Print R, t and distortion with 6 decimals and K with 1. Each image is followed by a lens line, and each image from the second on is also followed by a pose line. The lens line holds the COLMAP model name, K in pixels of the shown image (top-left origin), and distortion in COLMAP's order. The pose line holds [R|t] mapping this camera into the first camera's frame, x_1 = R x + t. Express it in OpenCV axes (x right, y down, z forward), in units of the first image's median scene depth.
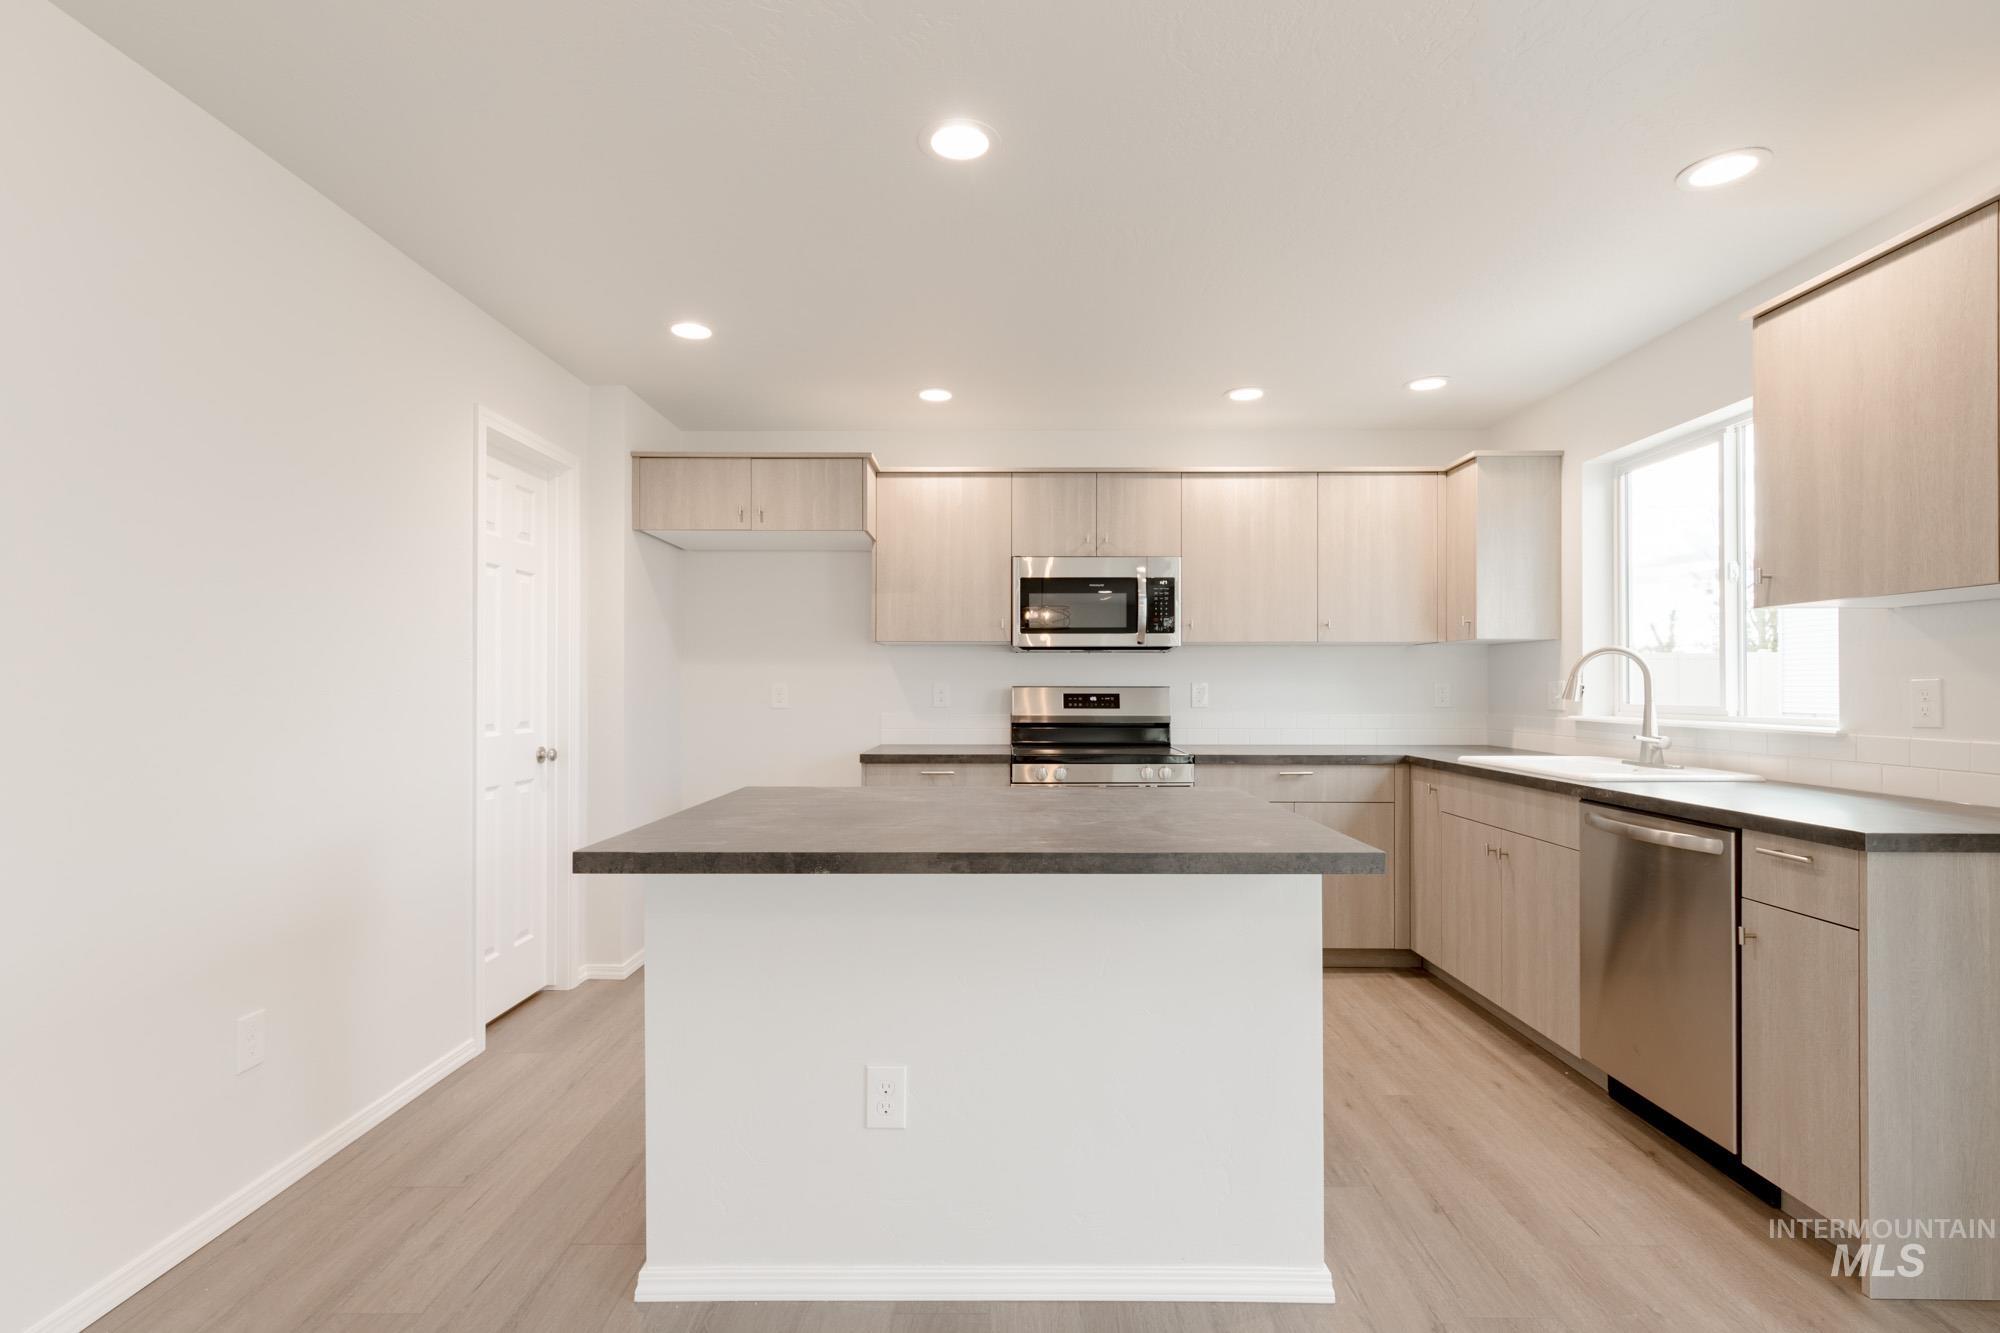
lens RADIAL K [[996.0, 0, 1016.8], [0, 996.0, 673.5], [0, 0, 1]] dist [0.011488, -0.000487]
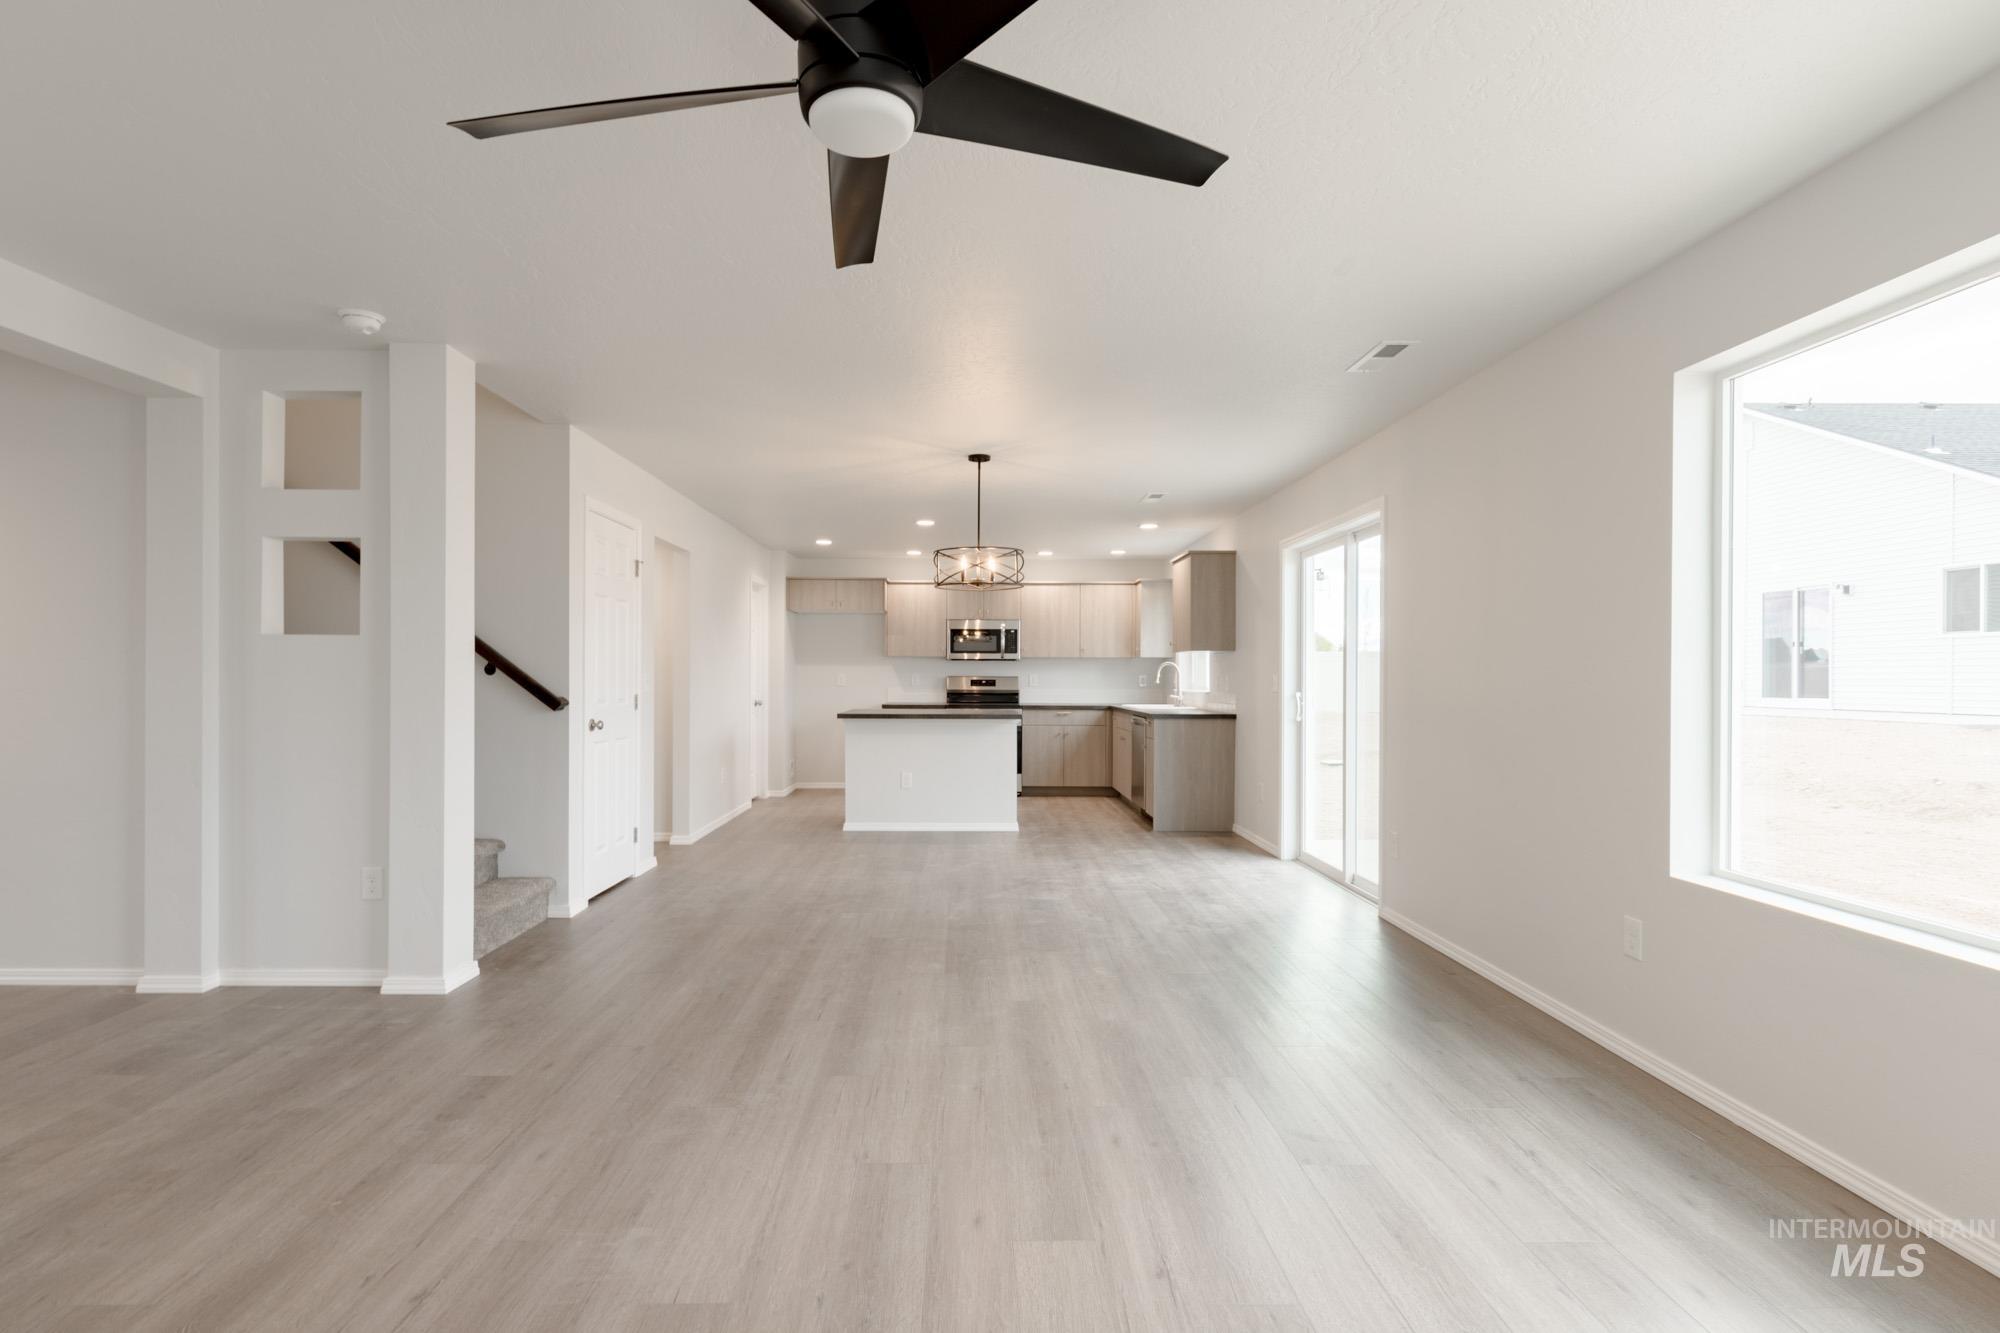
lens RADIAL K [[996.0, 0, 954.5], [0, 996.0, 677.3], [0, 0, 1]] dist [0.011488, -0.000487]
pose [[0.999471, 0.003564, -0.032333, 0.088109], [-0.002954, 0.999817, 0.018889, -0.028347], [0.032394, -0.018784, 0.999299, -1.302071]]
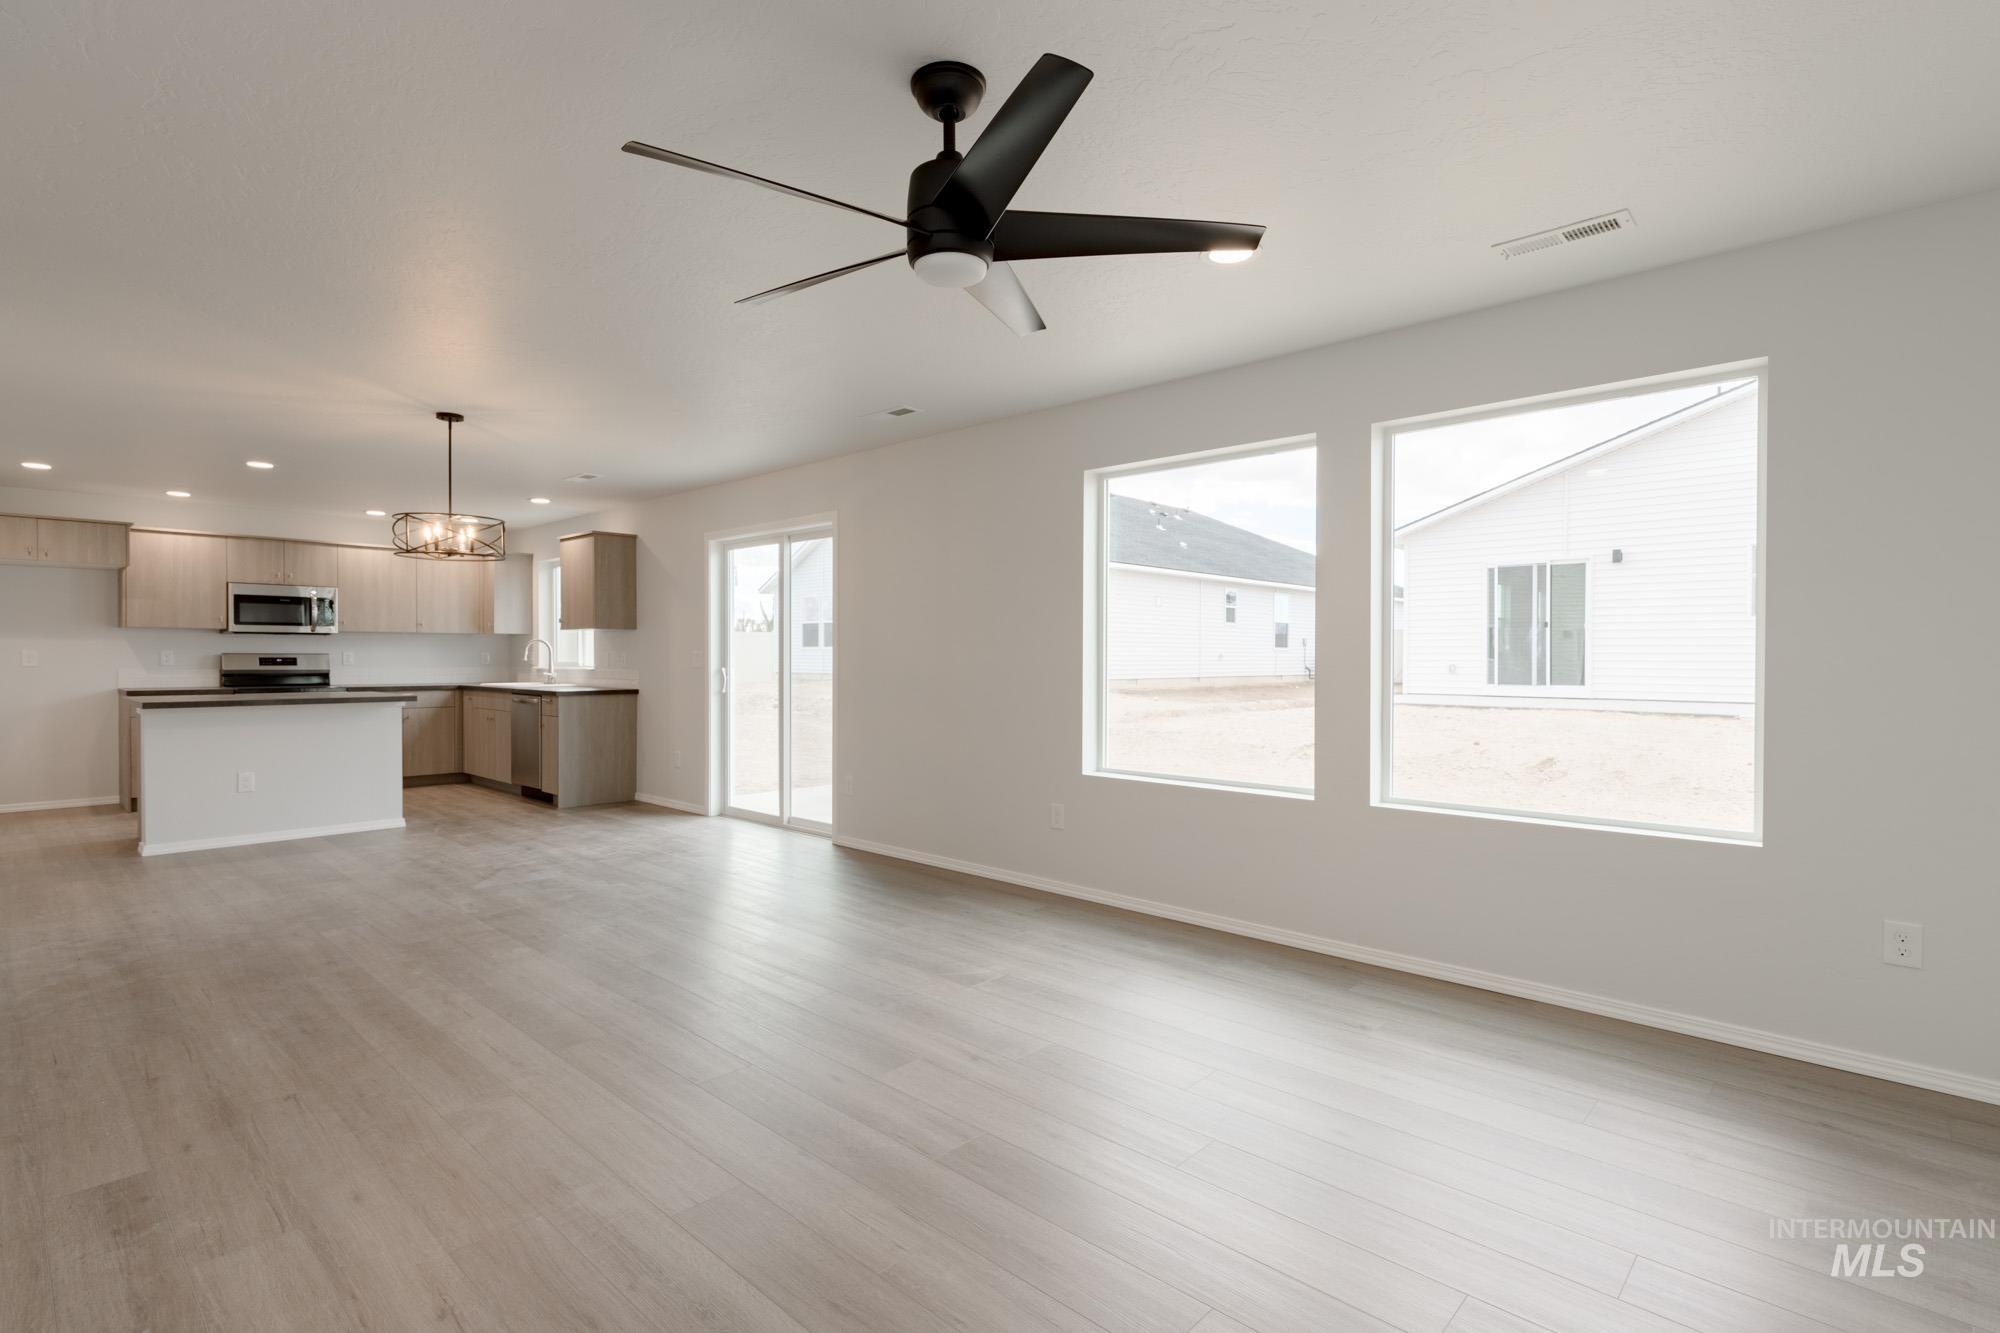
lens RADIAL K [[996.0, 0, 1011.5], [0, 996.0, 670.2], [0, 0, 1]] dist [0.011488, -0.000487]
pose [[0.692199, -0.008874, 0.721652, -0.341220], [-0.015547, 0.999509, 0.027203, -0.028724], [-0.721539, -0.030049, 0.691721, -1.326609]]
